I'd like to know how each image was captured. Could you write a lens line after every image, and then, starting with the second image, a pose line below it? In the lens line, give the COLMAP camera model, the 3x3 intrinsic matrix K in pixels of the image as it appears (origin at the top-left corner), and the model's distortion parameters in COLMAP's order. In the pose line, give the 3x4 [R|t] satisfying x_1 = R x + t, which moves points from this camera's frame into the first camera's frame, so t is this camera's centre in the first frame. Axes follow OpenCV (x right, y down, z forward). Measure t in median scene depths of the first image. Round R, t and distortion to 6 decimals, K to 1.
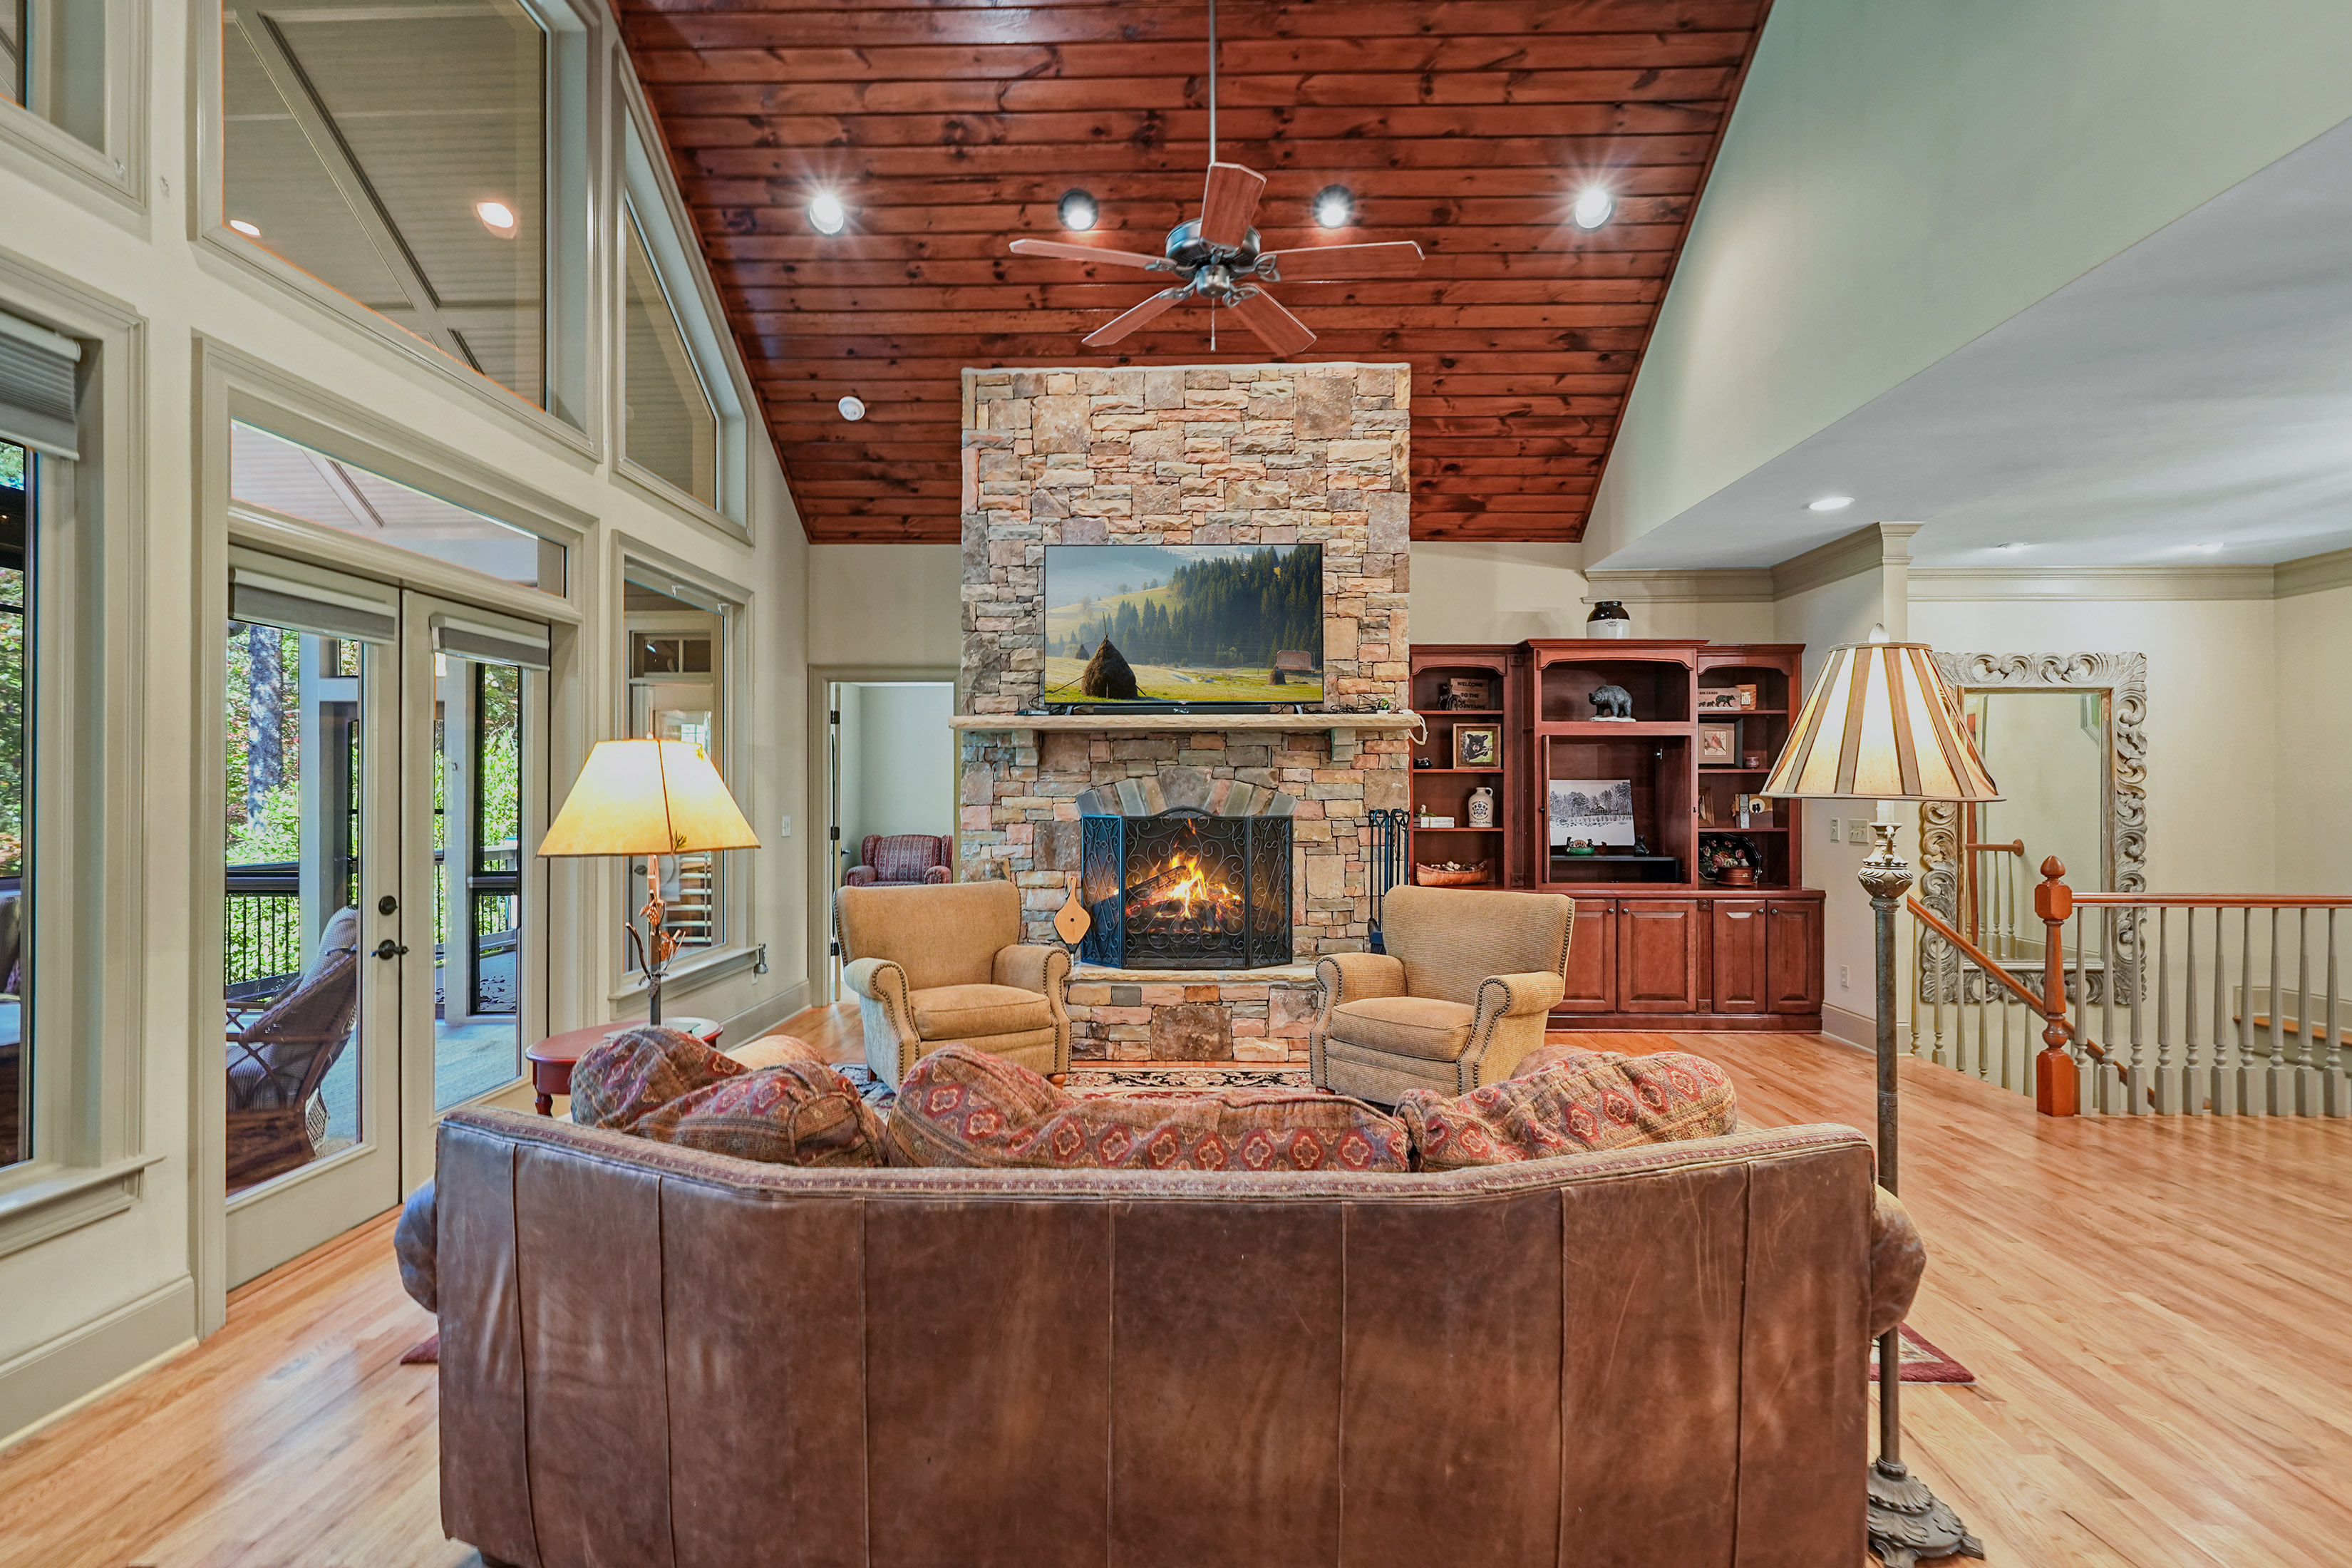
lens RADIAL K [[1063.6, 0, 1174.7], [0, 1063.6, 794.1], [0, 0, 1]] dist [-0.026248, 0.016902]
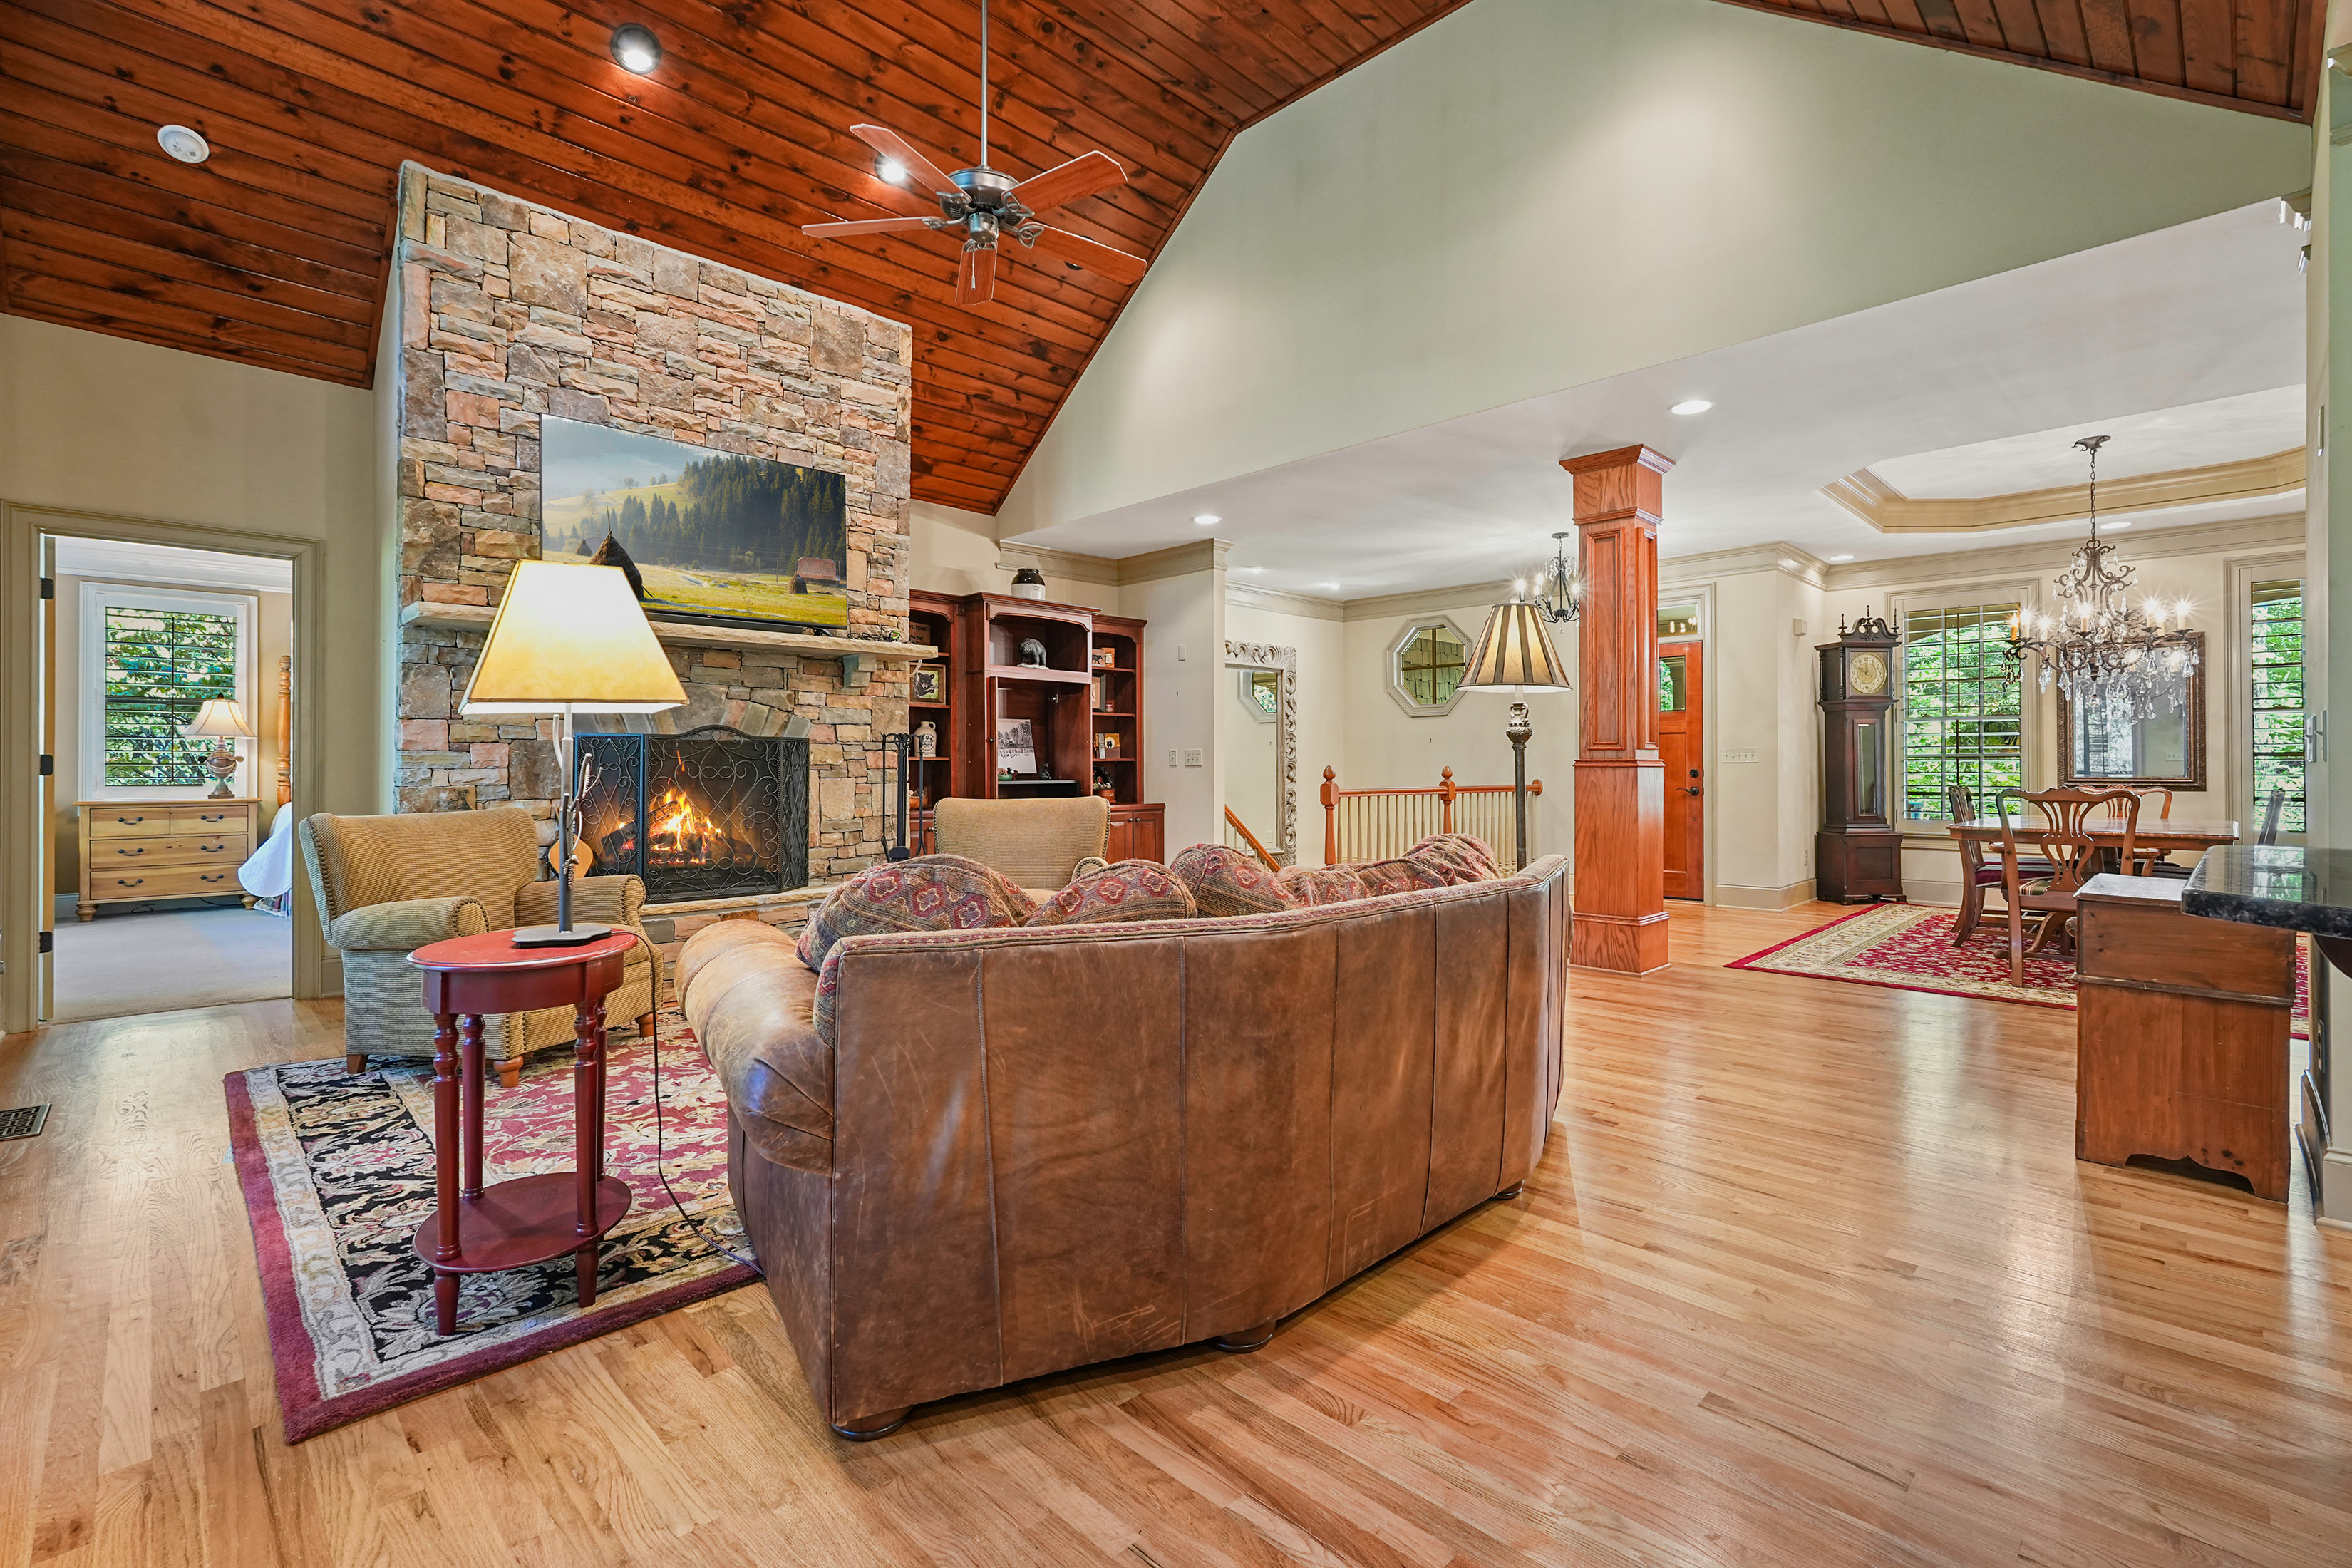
lens RADIAL K [[1050.4, 0, 1183.0], [0, 1050.4, 756.2], [0, 0, 1]] dist [-0.011890, 0.007269]
pose [[0.689427, 0.006631, 0.724325, -0.362035], [0.002132, 0.999935, -0.011183, 0.048421], [-0.724352, 0.009254, 0.689368, 0.056406]]
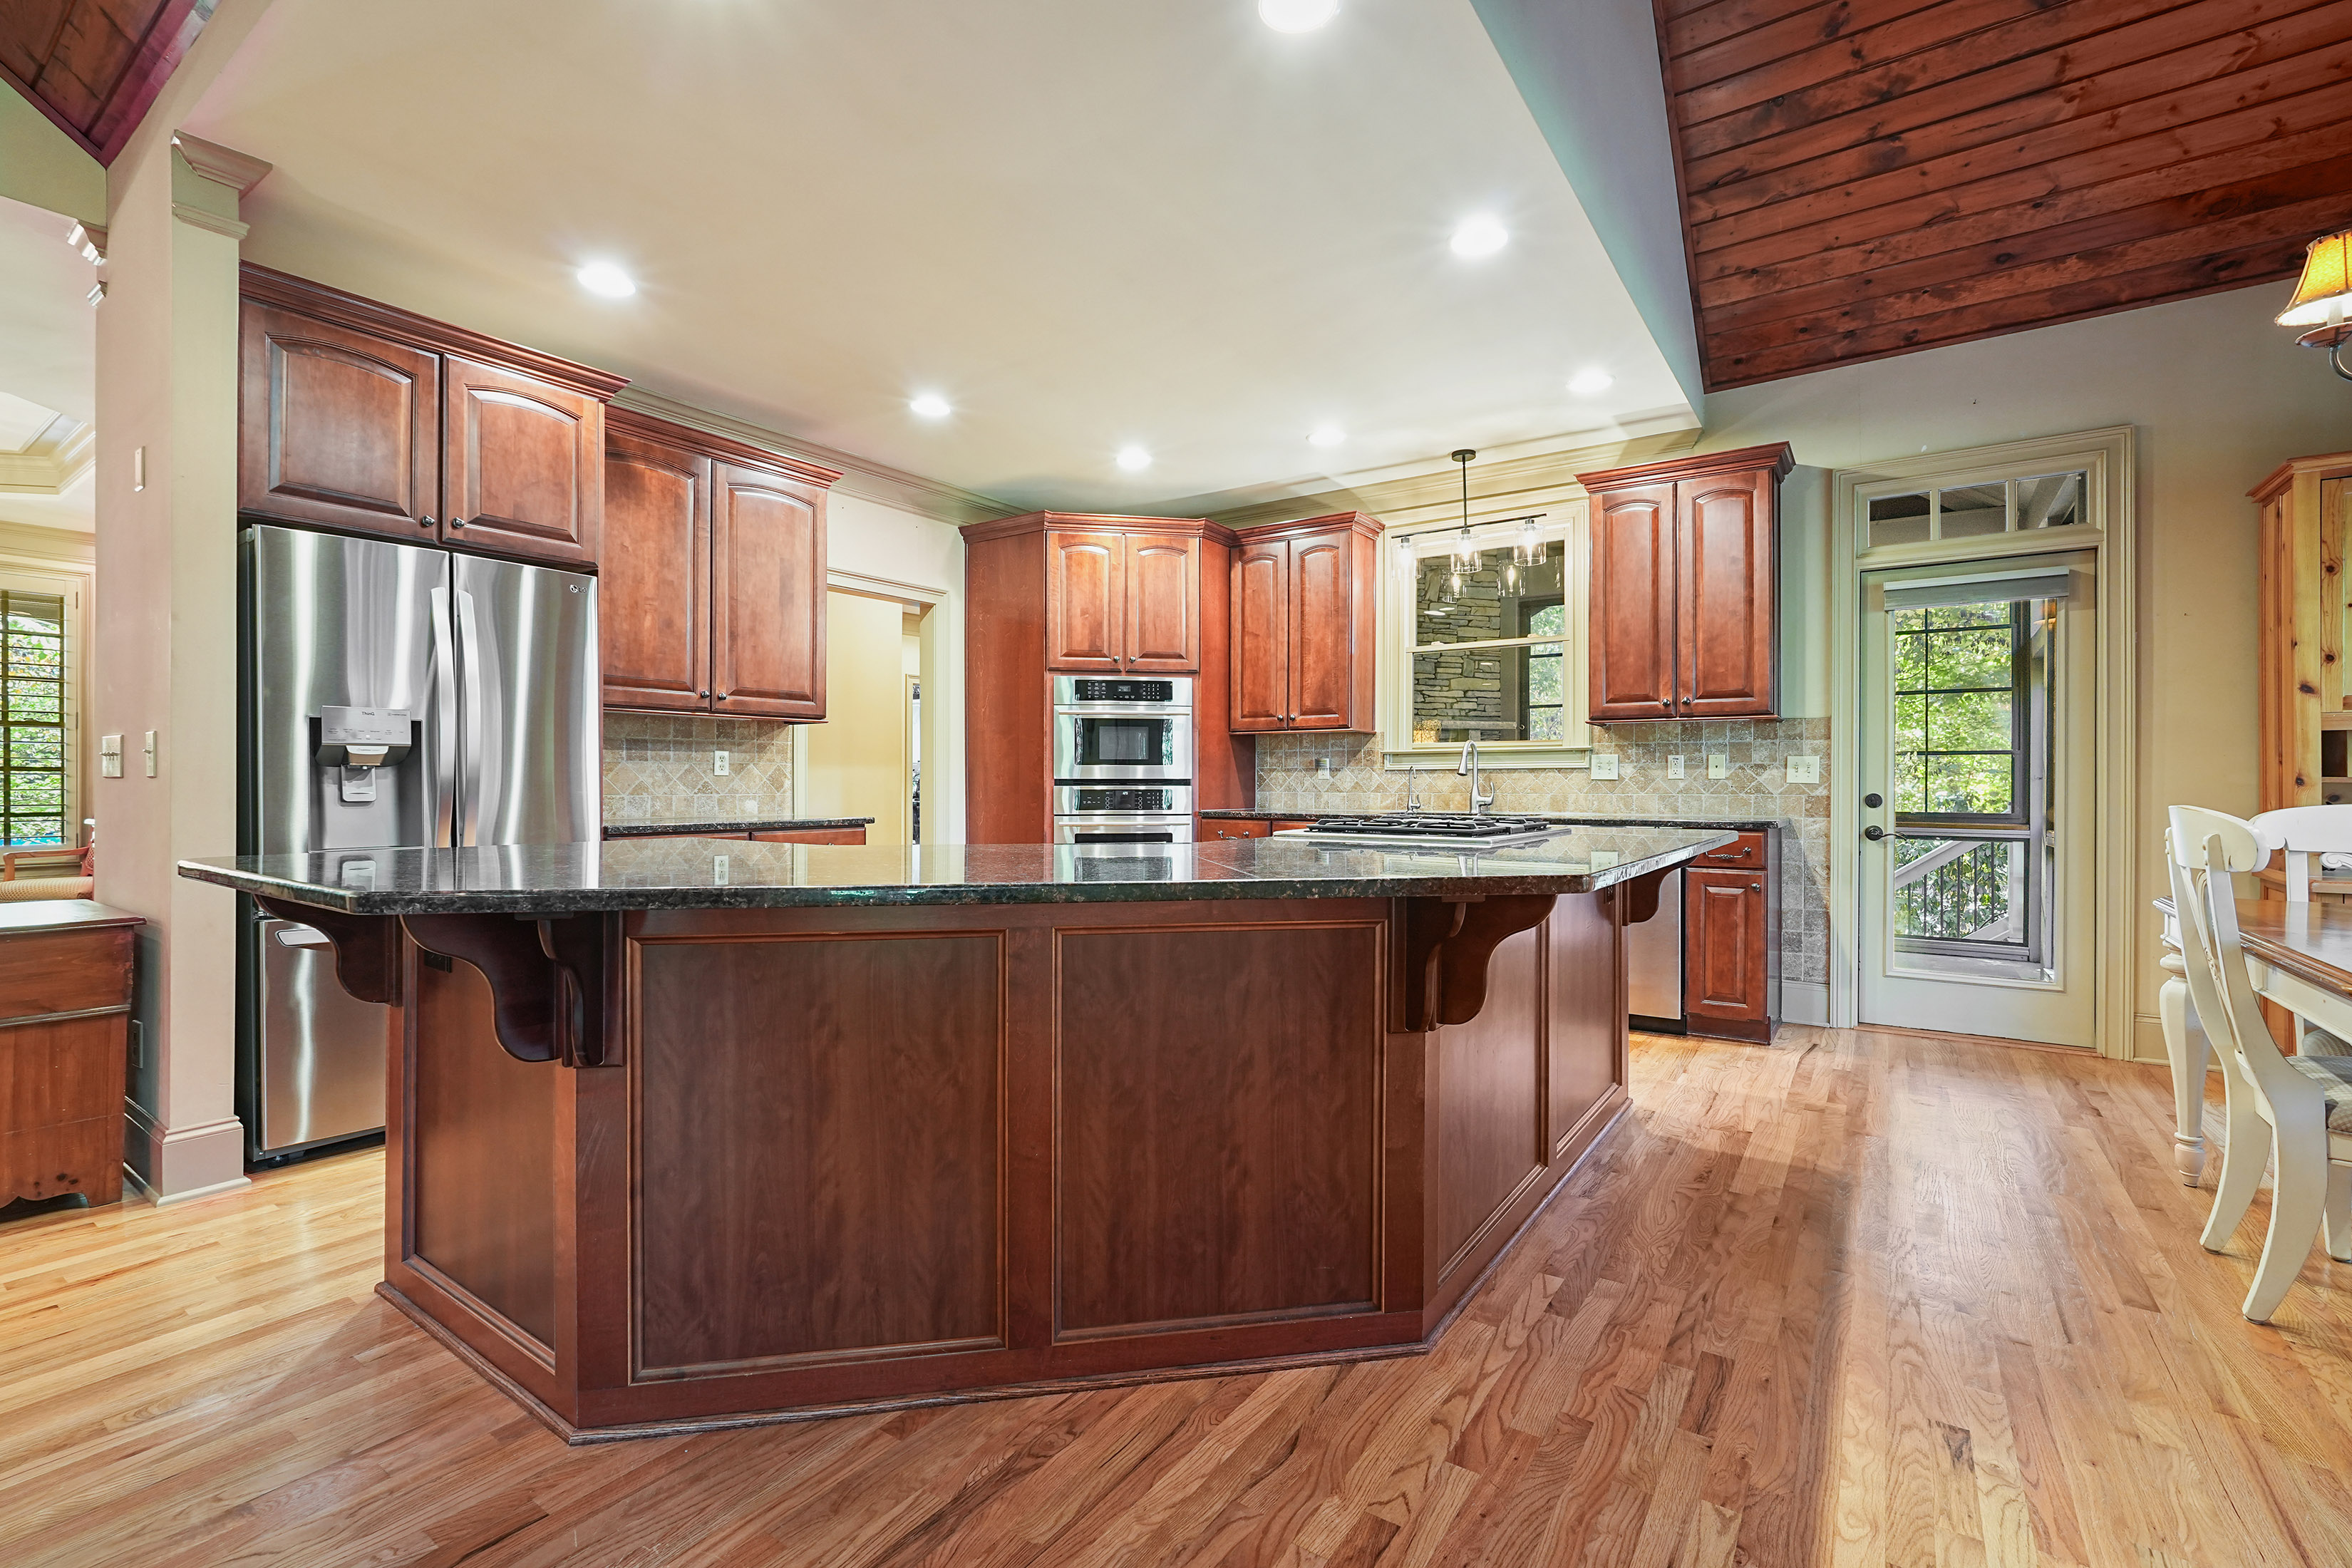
lens RADIAL K [[1040.5, 0, 1177.3], [0, 1040.5, 779.2], [0, 0, 1]] dist [-0.009157, 0.005649]
pose [[-0.836929, -0.001773, 0.547308, -0.360112], [-0.002668, 0.999996, -0.000842, 0.046101], [-0.547304, -0.002165, -0.836931, 0.153426]]
